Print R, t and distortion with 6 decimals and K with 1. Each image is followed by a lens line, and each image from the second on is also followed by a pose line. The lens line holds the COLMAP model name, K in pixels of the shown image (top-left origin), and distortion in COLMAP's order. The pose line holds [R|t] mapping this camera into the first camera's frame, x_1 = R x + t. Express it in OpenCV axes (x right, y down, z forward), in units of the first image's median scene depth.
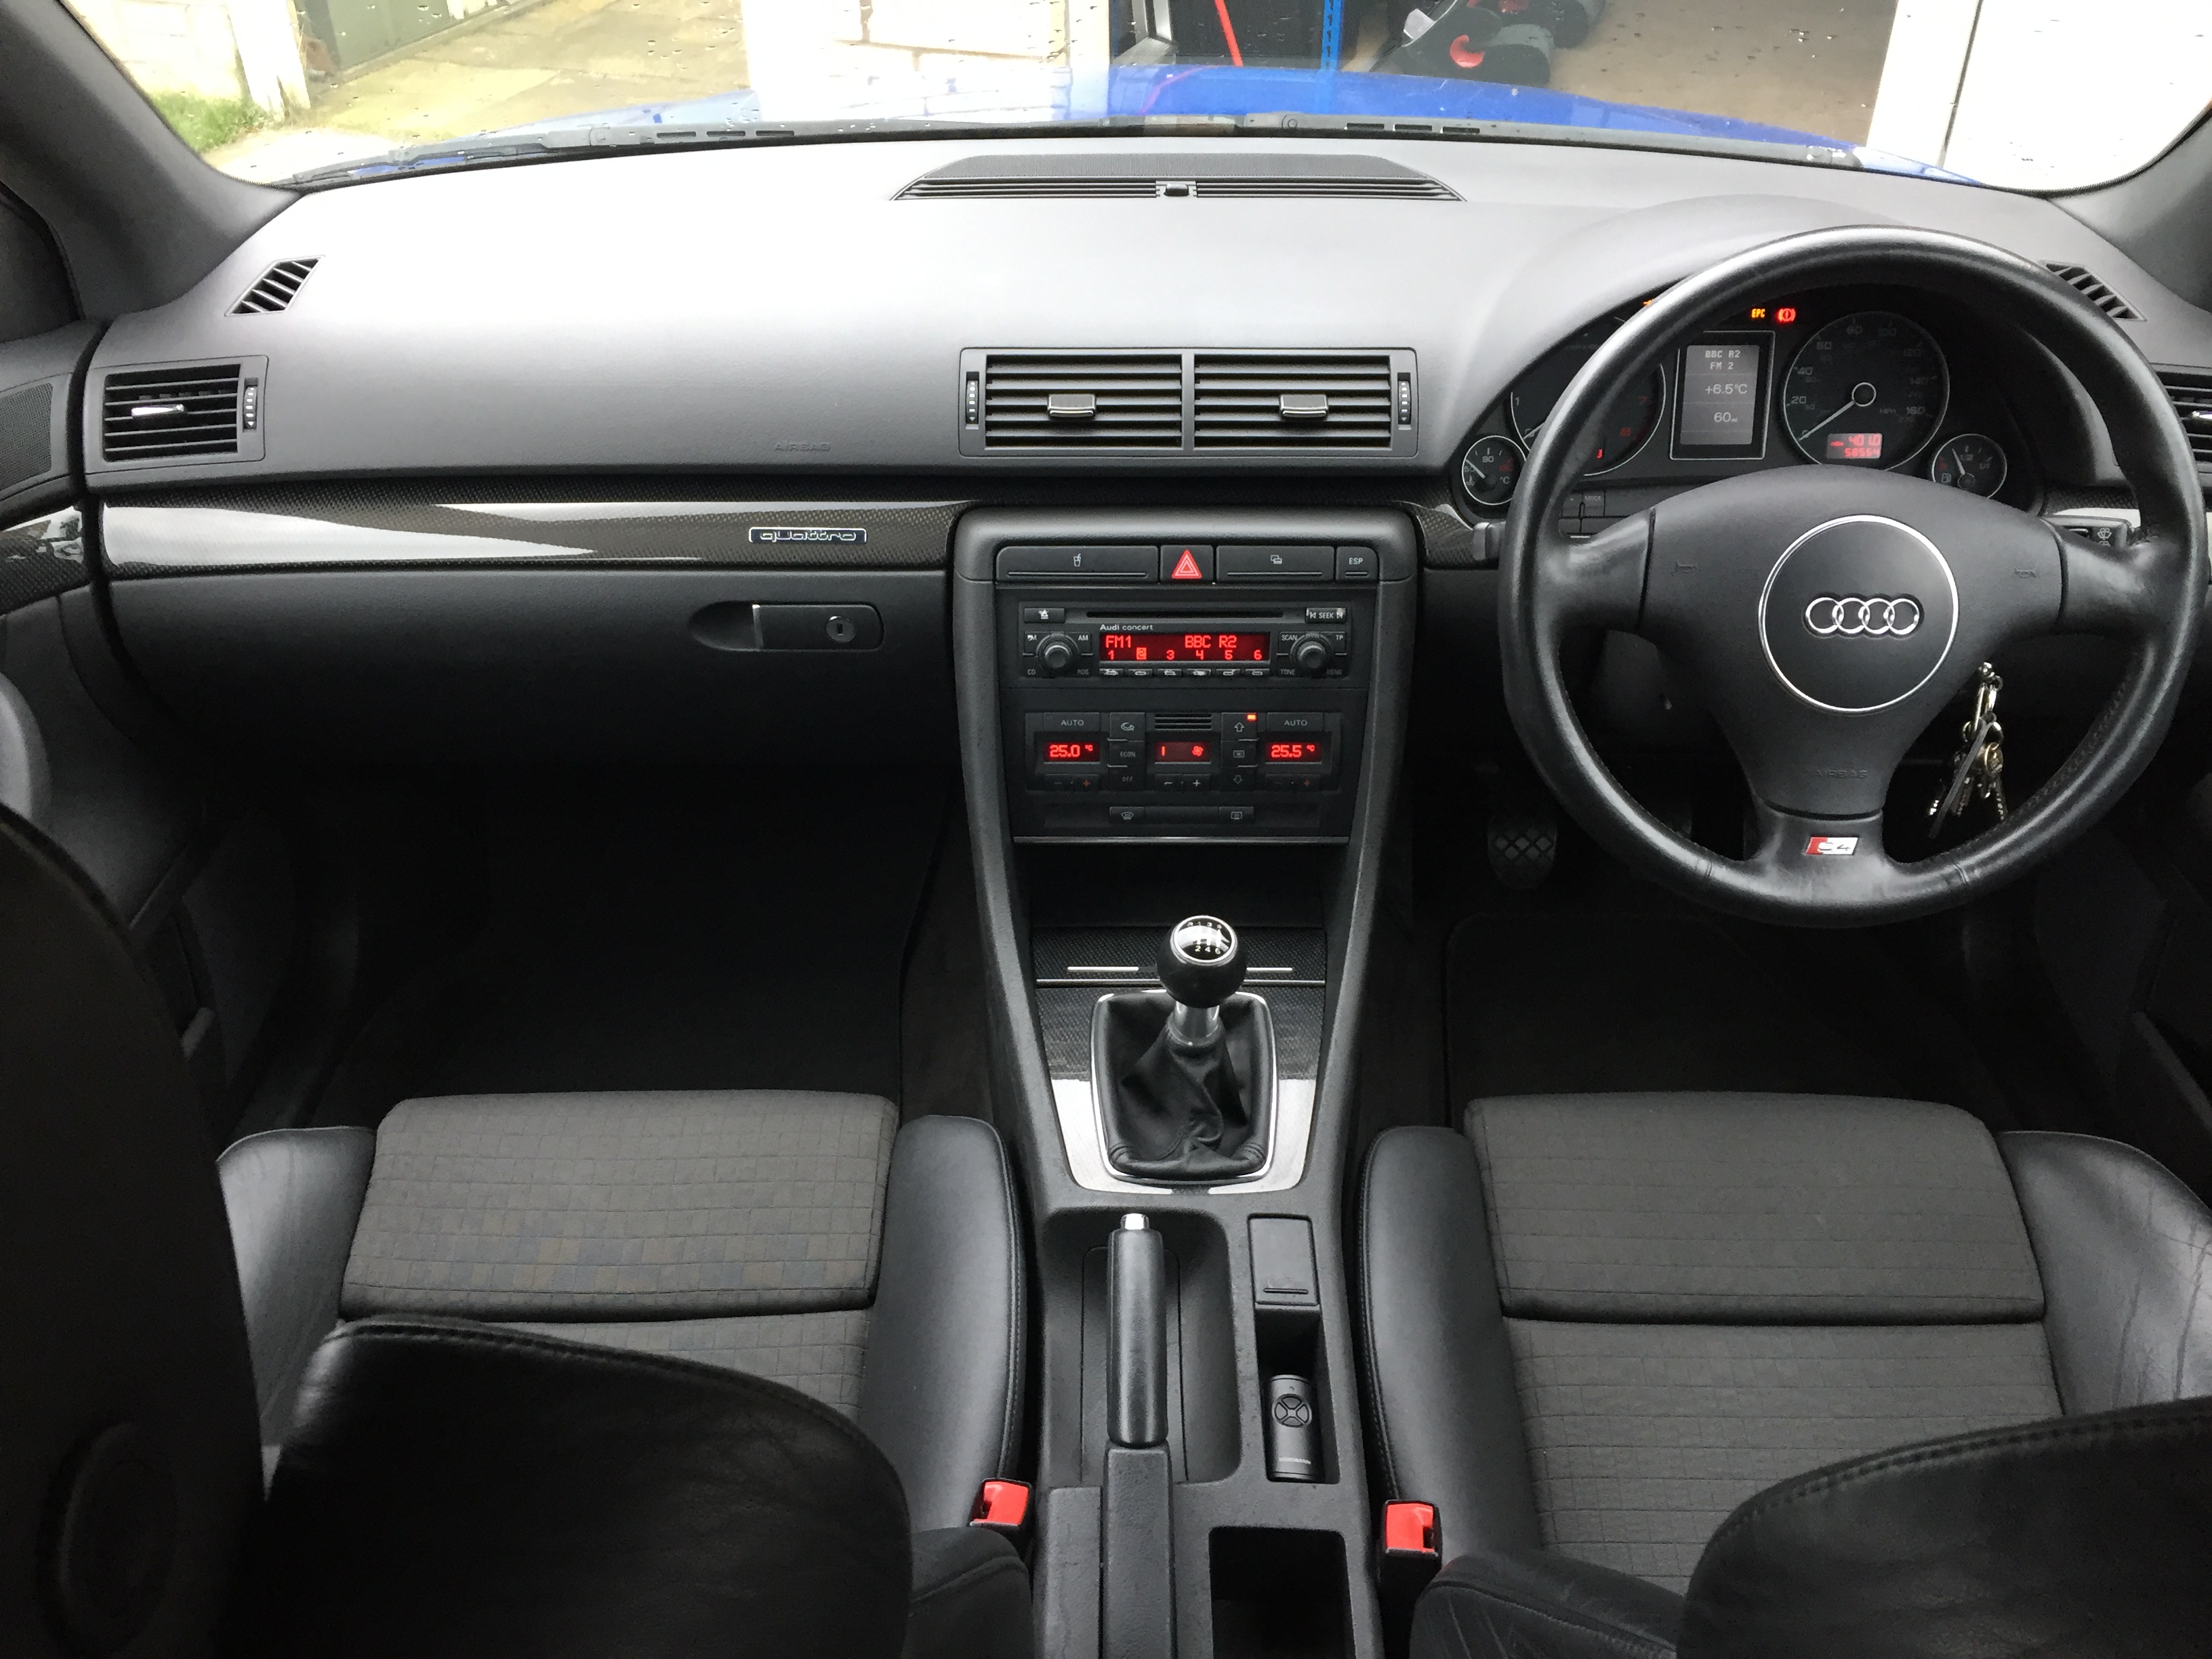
lens RADIAL K [[1987.1, 0, 1106.0], [0, 1987.1, 829.5], [0, 0, 1]] dist [0.069753, -0.084921]
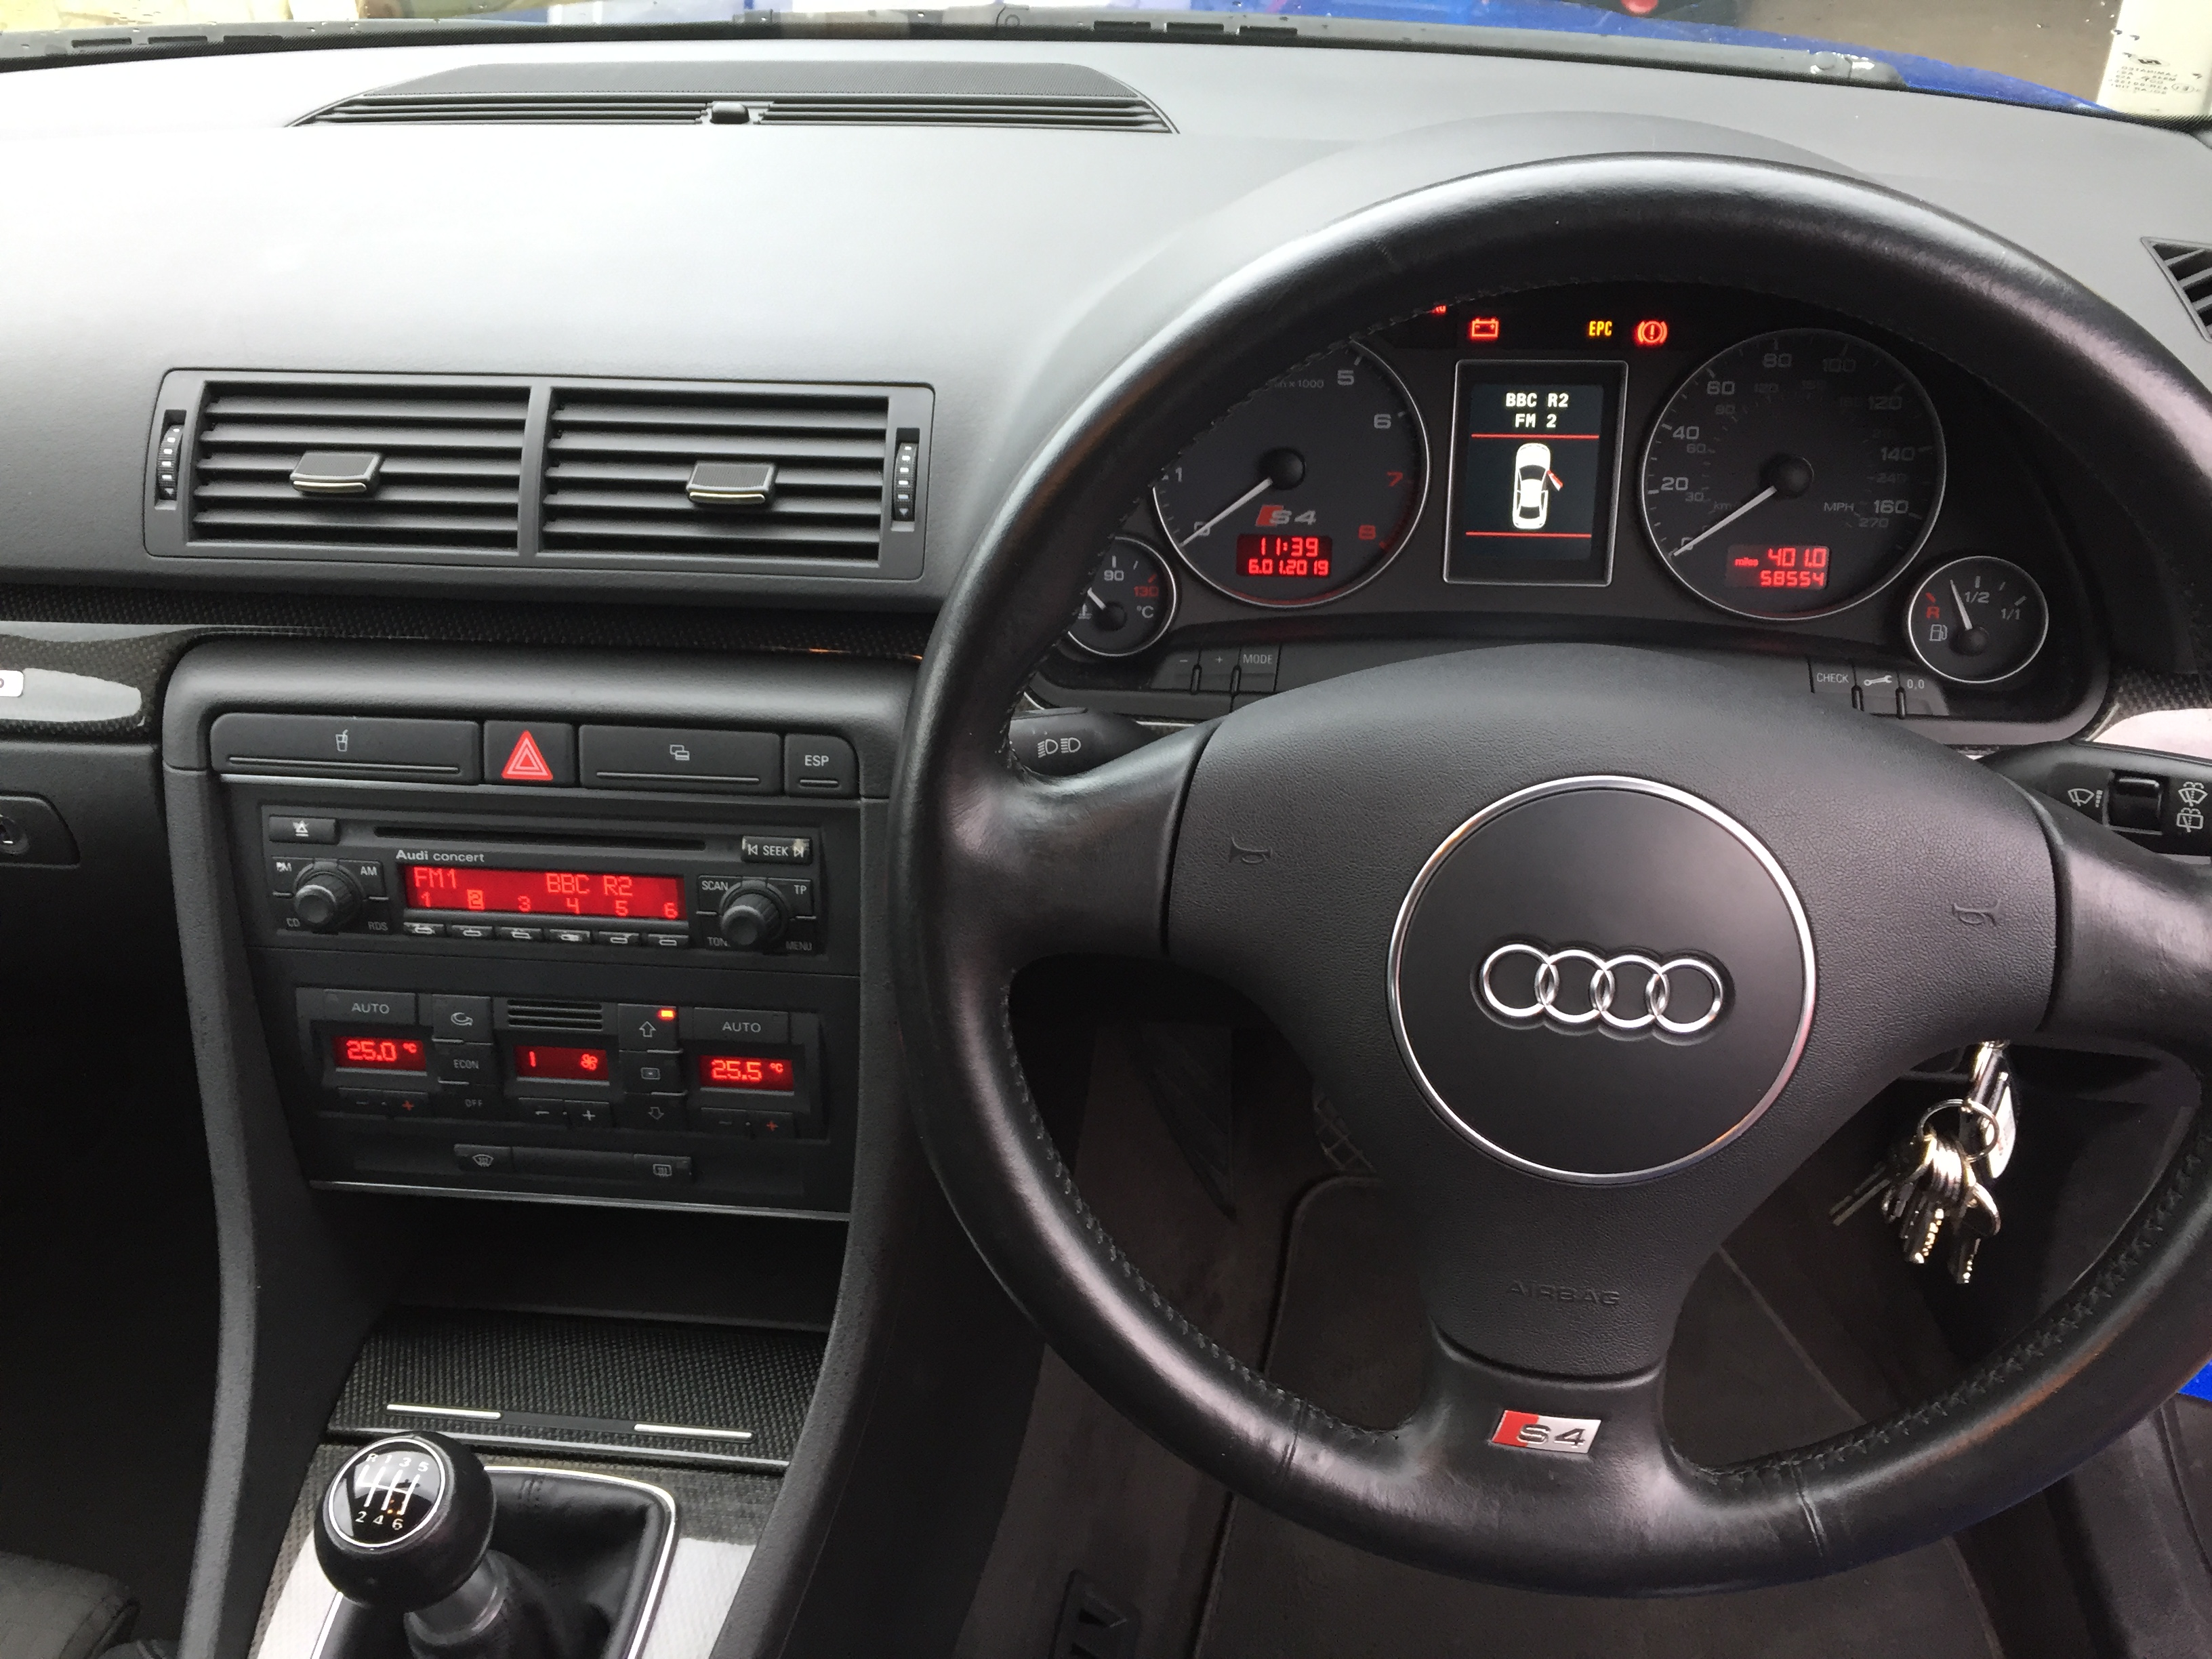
lens RADIAL K [[1987.1, 0, 1106.0], [0, 1987.1, 829.5], [0, 0, 1]] dist [0.069753, -0.084921]
pose [[0.991899, 0.040391, -0.120439, 0.271687], [-0.039311, 0.999163, 0.011329, -0.123519], [0.120796, -0.006503, 0.992656, 0.446527]]
